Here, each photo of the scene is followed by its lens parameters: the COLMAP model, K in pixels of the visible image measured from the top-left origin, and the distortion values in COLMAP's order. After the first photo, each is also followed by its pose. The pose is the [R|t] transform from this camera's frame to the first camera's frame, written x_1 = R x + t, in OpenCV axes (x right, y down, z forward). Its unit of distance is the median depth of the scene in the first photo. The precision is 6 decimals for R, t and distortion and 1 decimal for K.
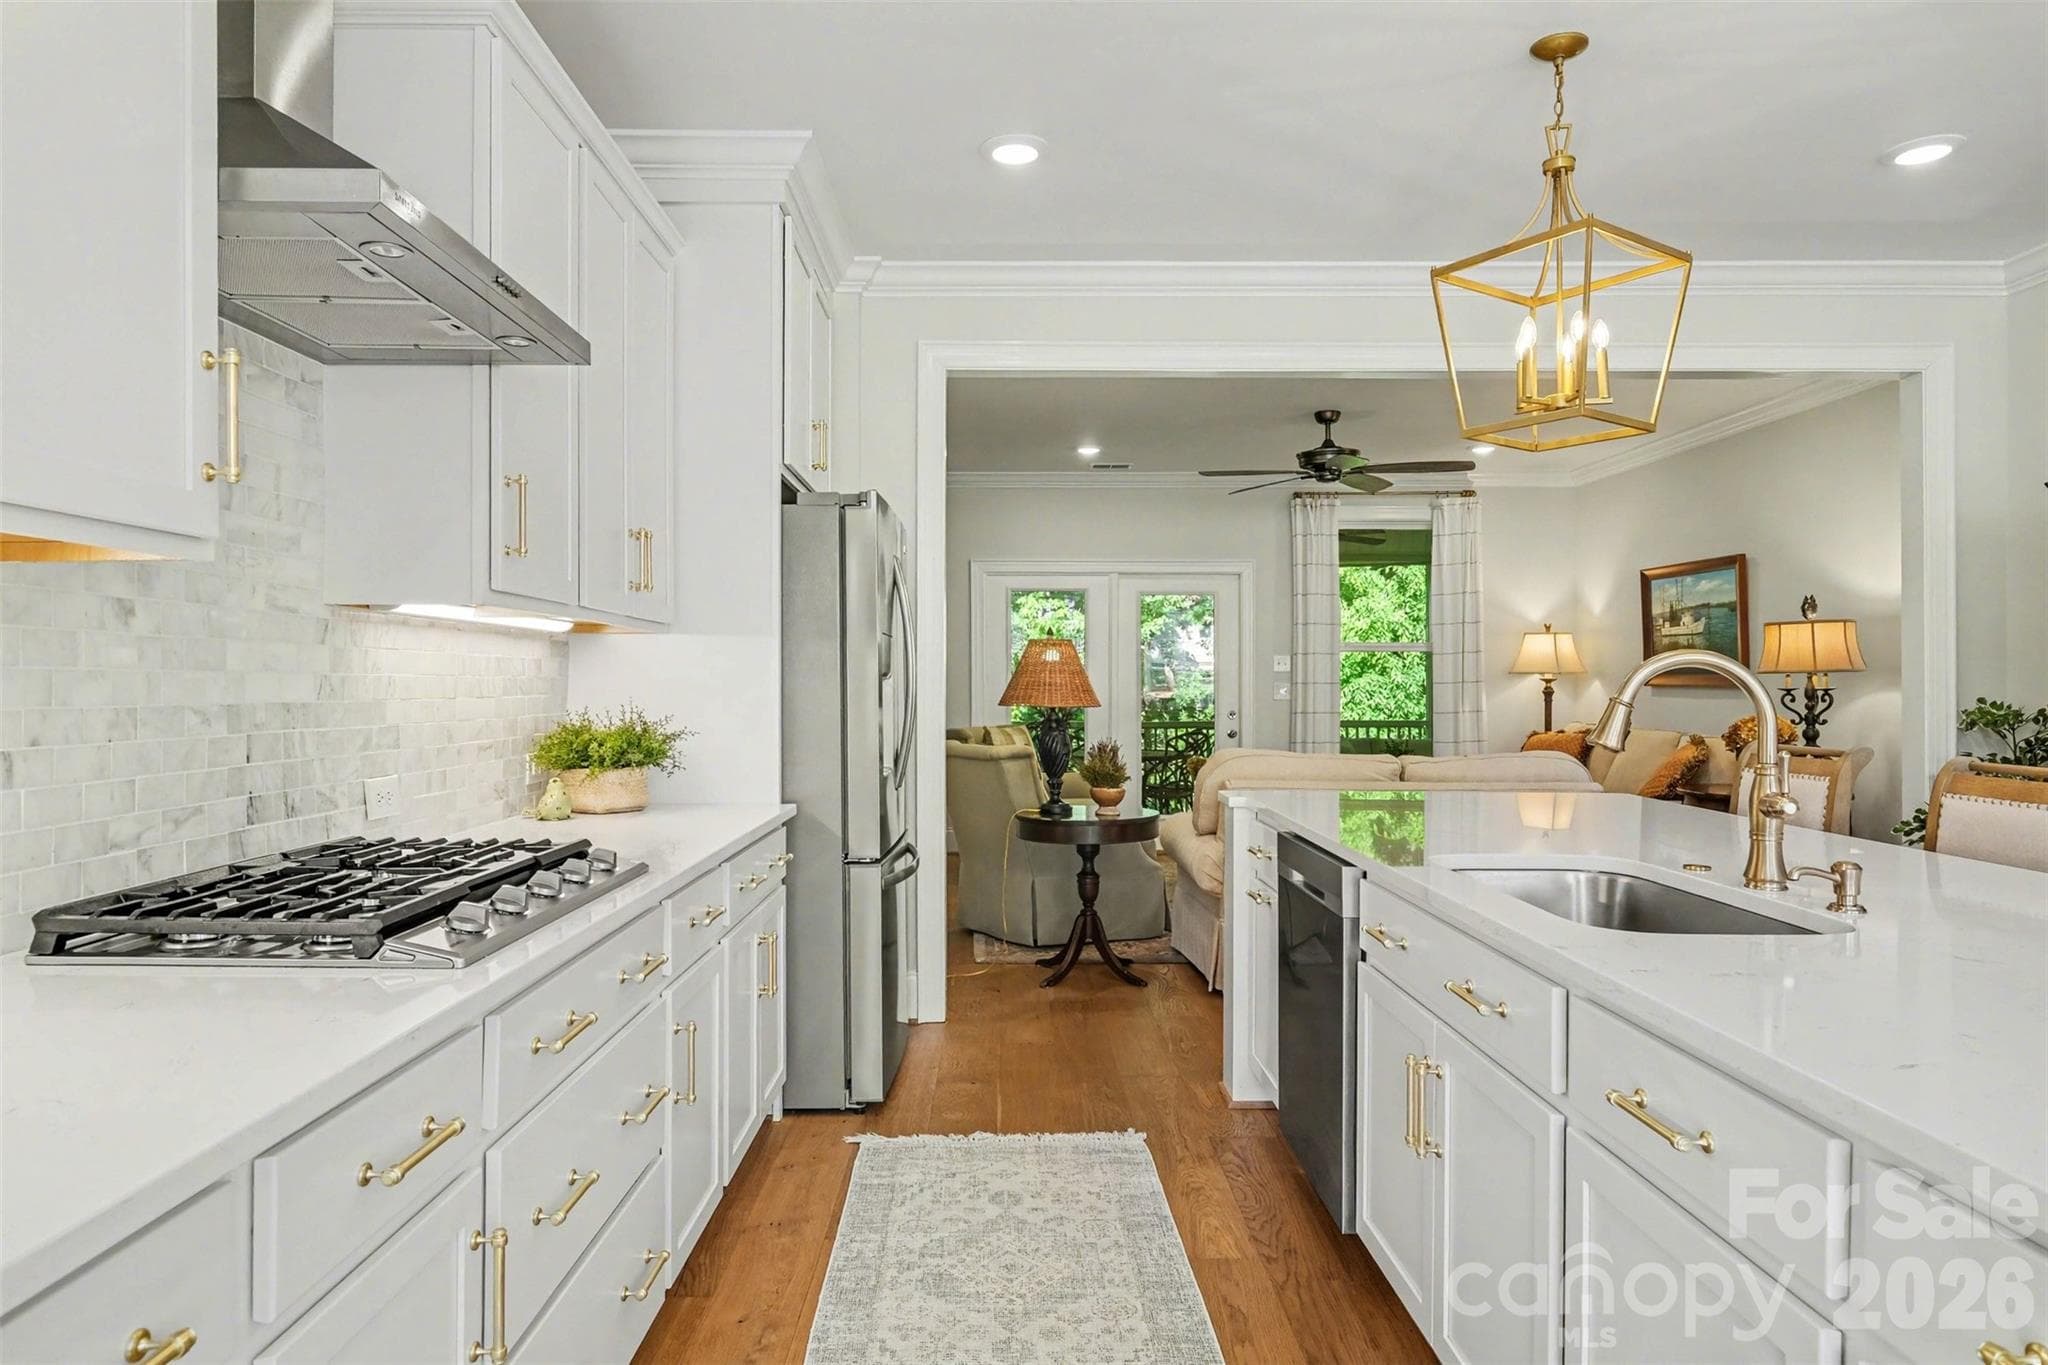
lens RADIAL K [[1220.6, 0, 1009.3], [0, 1220.6, 681.7], [0, 0, 1]] dist [0.005822, -0.005576]
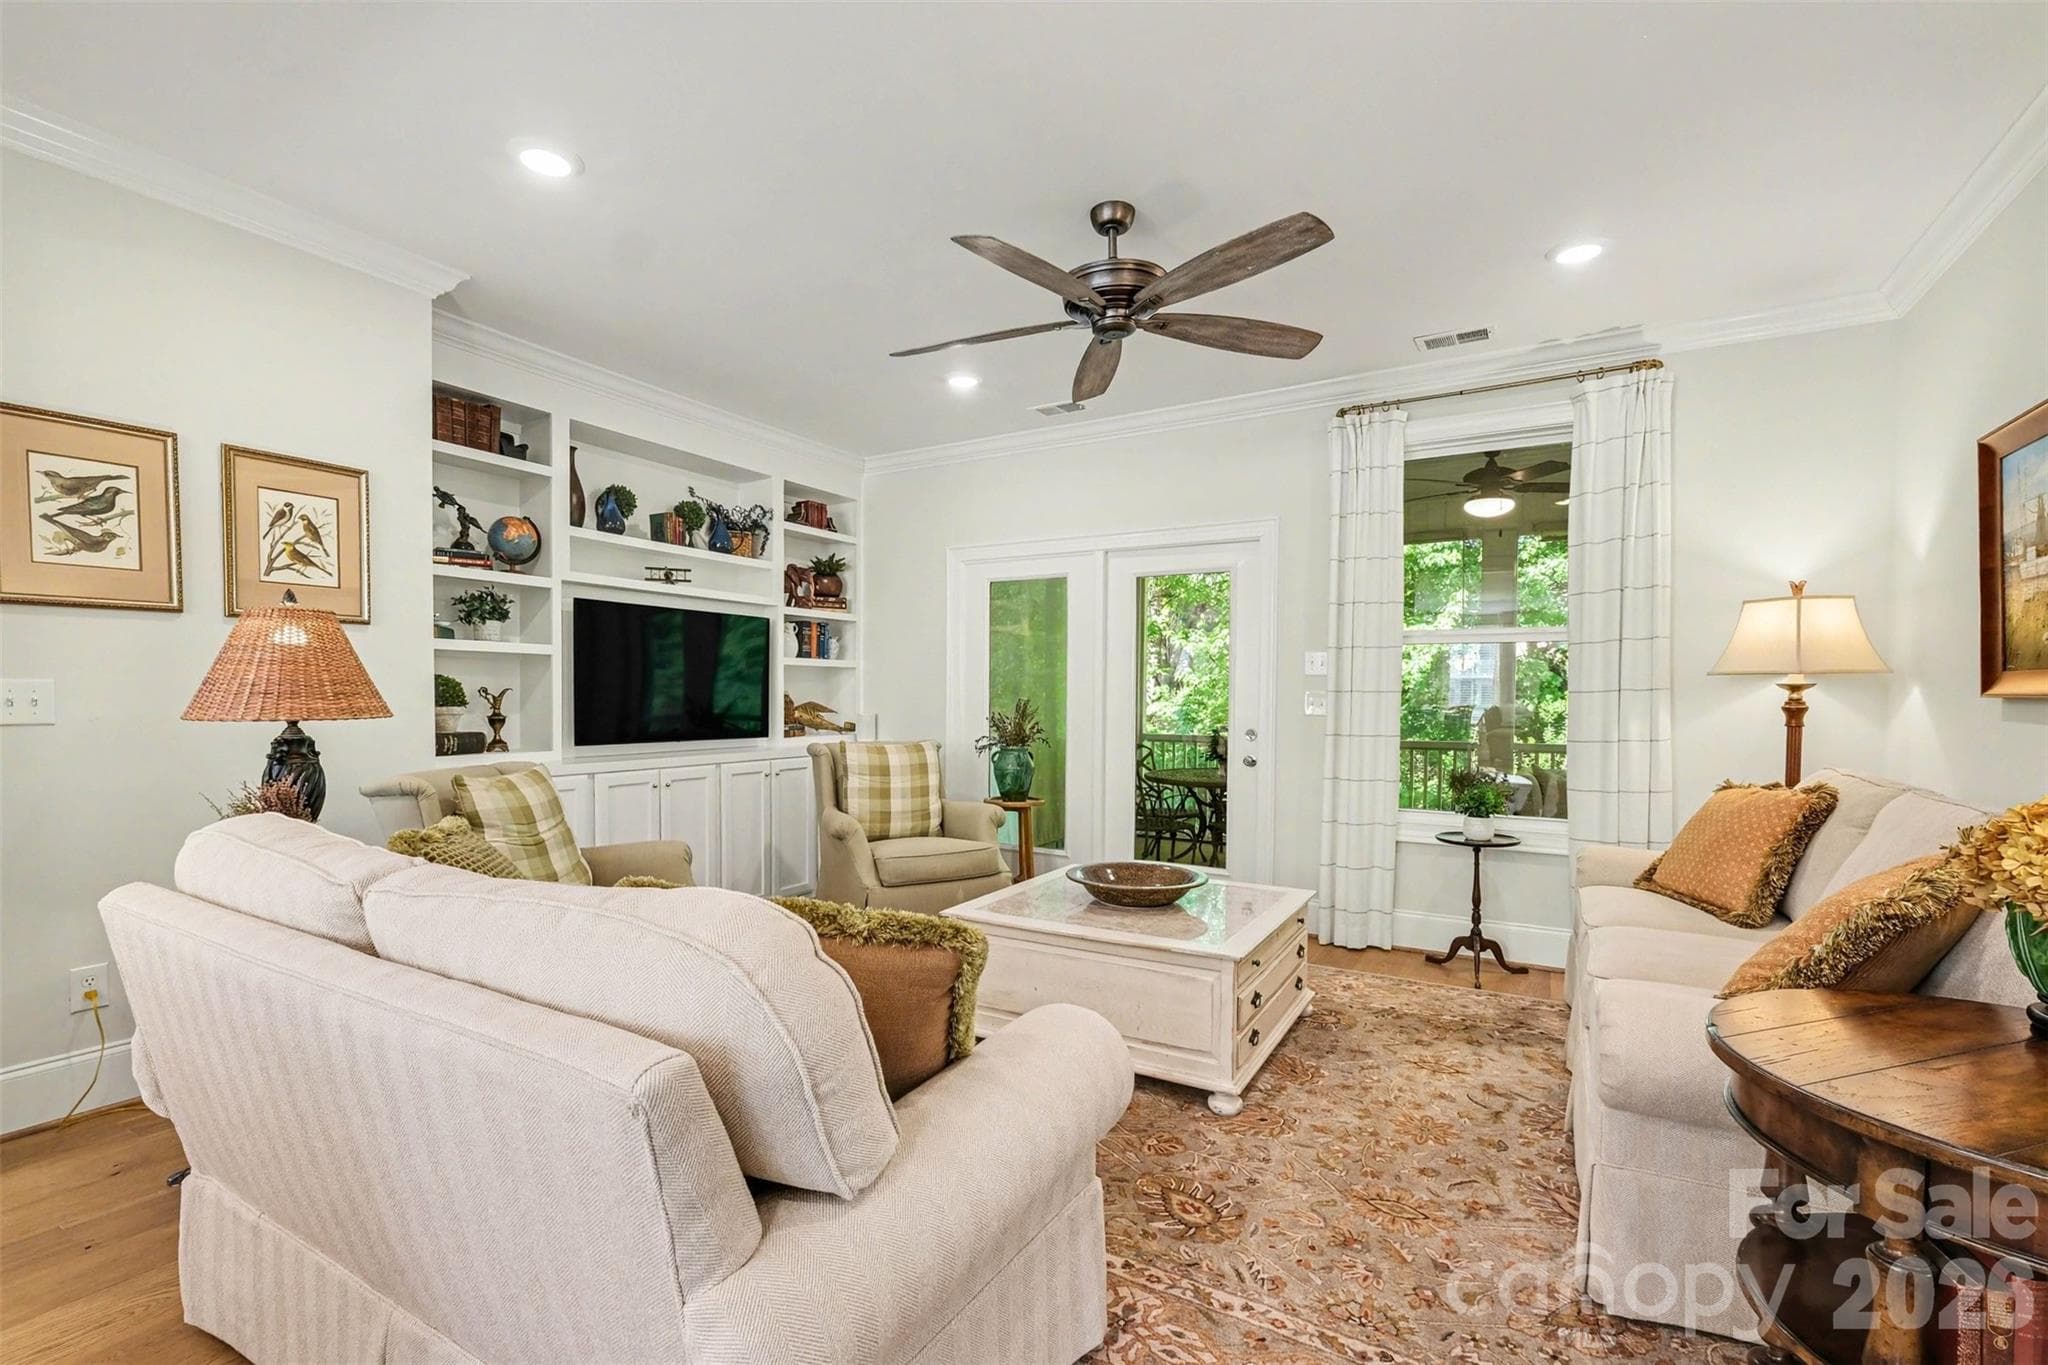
lens RADIAL K [[948.6, 0, 1037.4], [0, 948.6, 696.0], [0, 0, 1]] dist [0.026400, 0.000293]
pose [[0.870807, 0.003734, -0.491611, 0.857251], [-0.005493, 0.999983, -0.002135, 0.012684], [0.491595, 0.004559, 0.870812, 1.132756]]
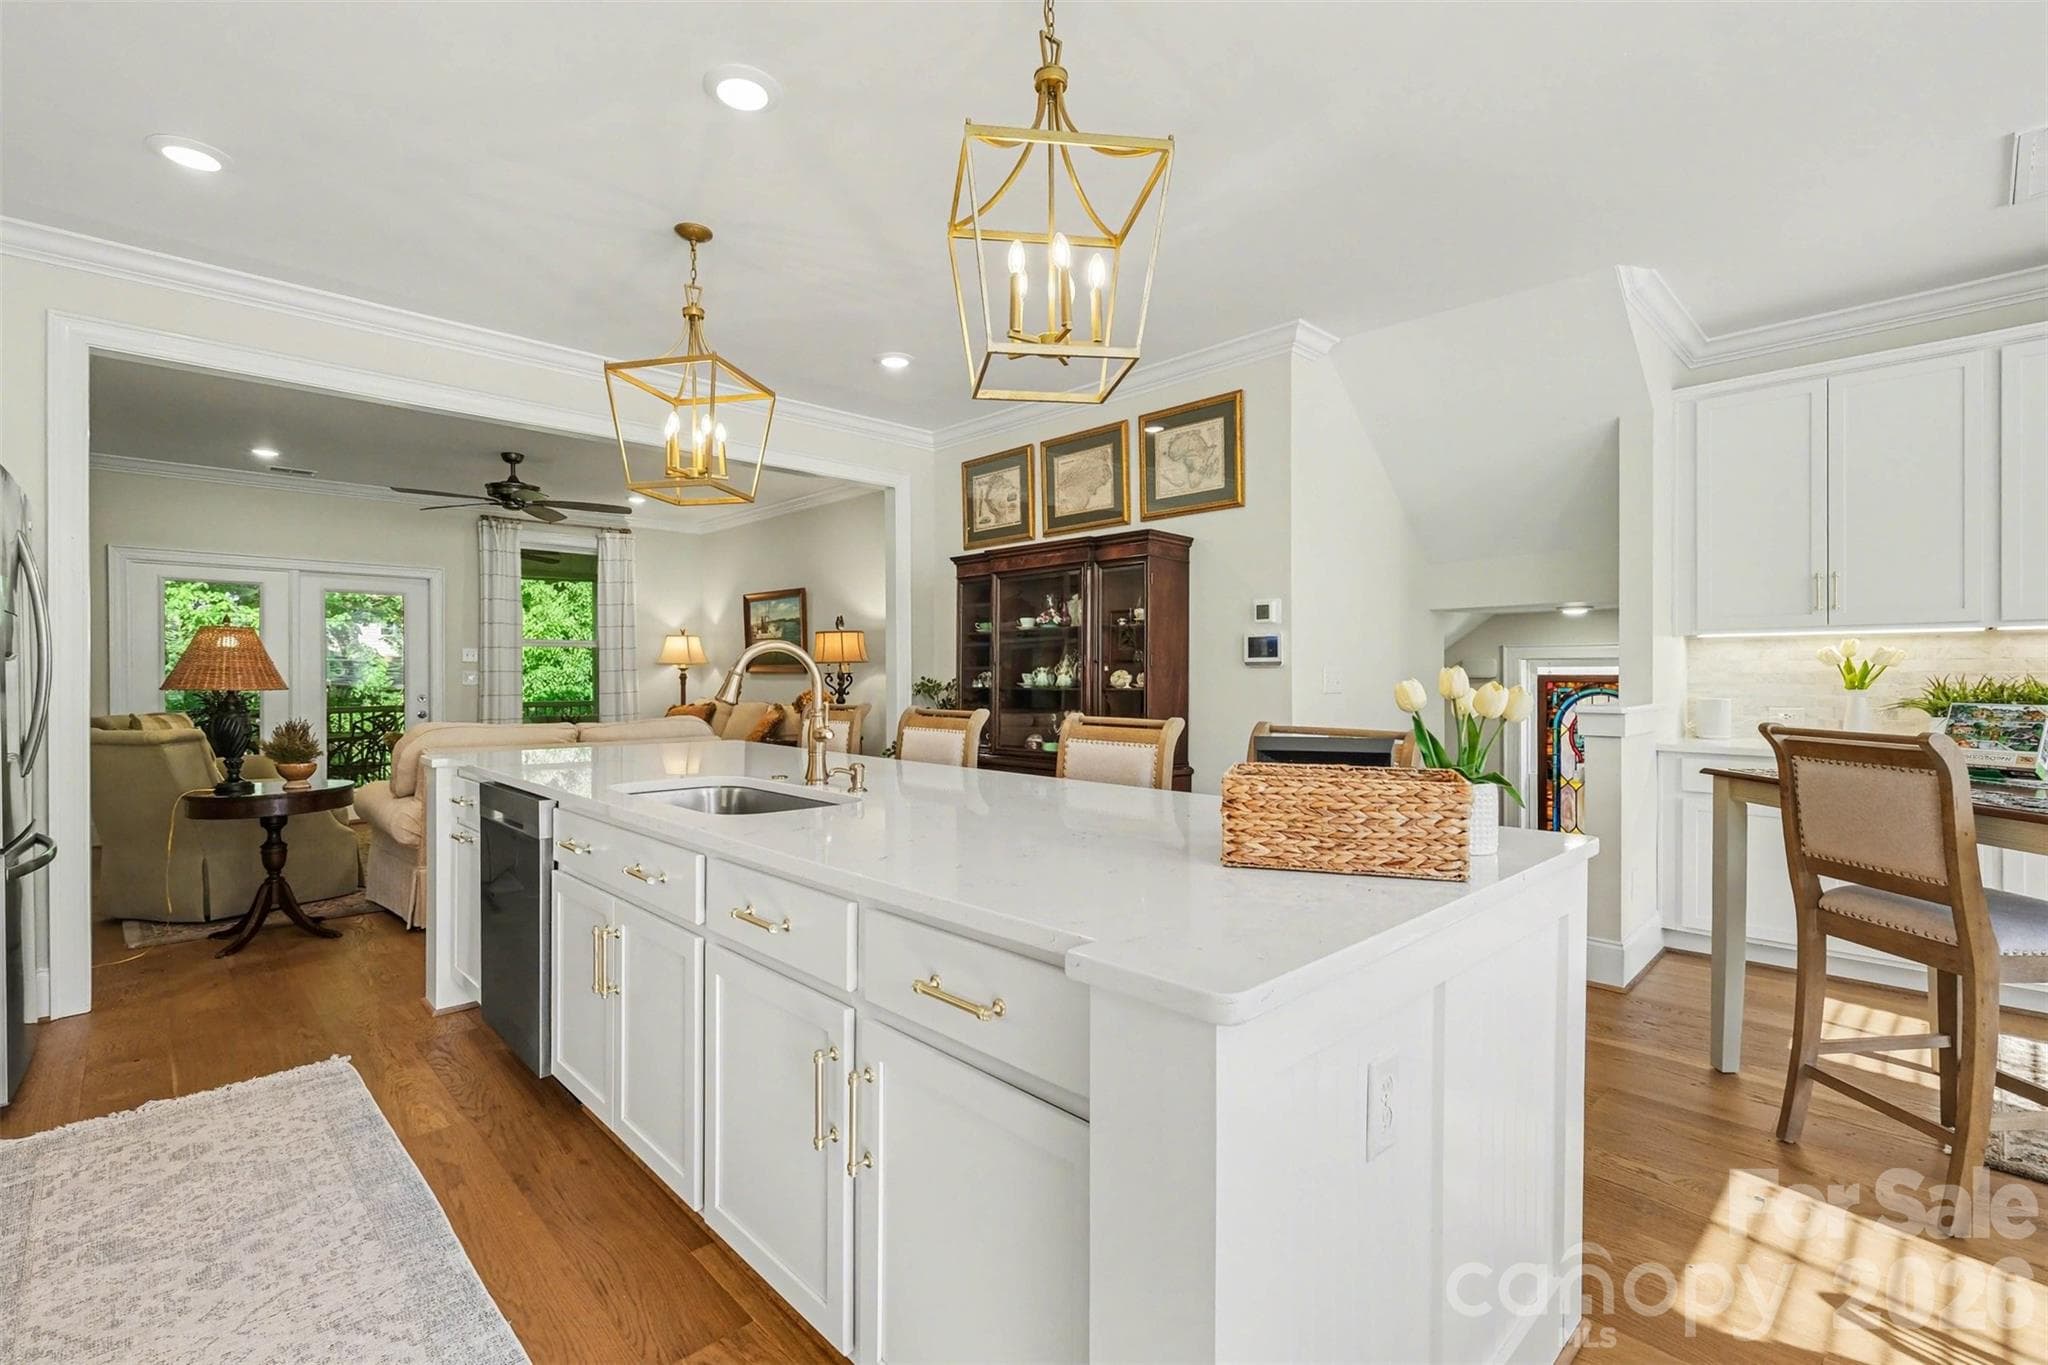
lens RADIAL K [[906.2, 0, 1005.4], [0, 906.2, 675.1], [0, 0, 1]] dist [-0.000178, 0.000604]
pose [[0.725165, -0.003358, 0.688567, -0.026169], [0.002661, 0.999994, 0.002073, 0.010774], [-0.688570, 0.000329, 0.725170, -0.042316]]
